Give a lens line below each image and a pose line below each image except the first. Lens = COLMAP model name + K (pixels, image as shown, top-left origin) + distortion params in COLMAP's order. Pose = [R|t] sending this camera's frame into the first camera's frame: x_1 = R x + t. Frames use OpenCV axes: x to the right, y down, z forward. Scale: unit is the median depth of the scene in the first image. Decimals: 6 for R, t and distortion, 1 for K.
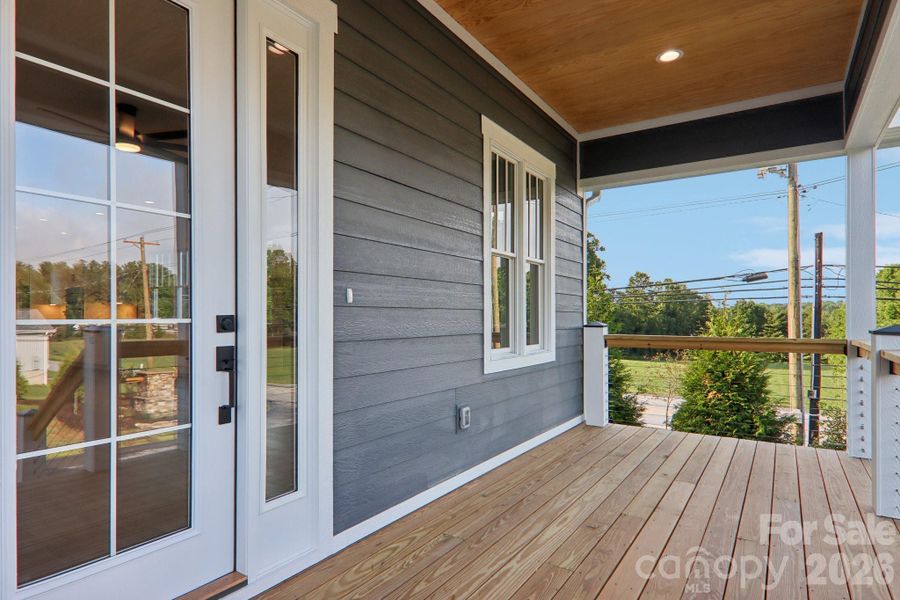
lens RADIAL K [[501.7, 0, 449.7], [0, 501.7, 316.8], [0, 0, 1]] dist [0.001008, 0.000479]
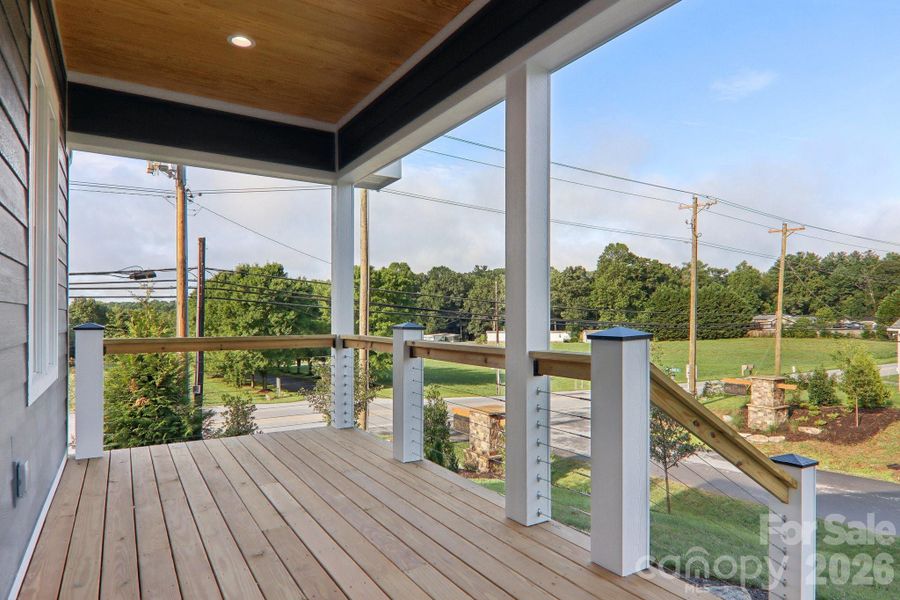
lens RADIAL K [[529.0, 0, 452.7], [0, 529.0, 314.3], [0, 0, 1]] dist [0.000701, -0.001817]
pose [[0.415010, 0.002984, 0.909812, -0.114373], [0.000660, 0.999993, -0.003581, 0.000232], [-0.909817, 0.002086, 0.415005, 0.083467]]
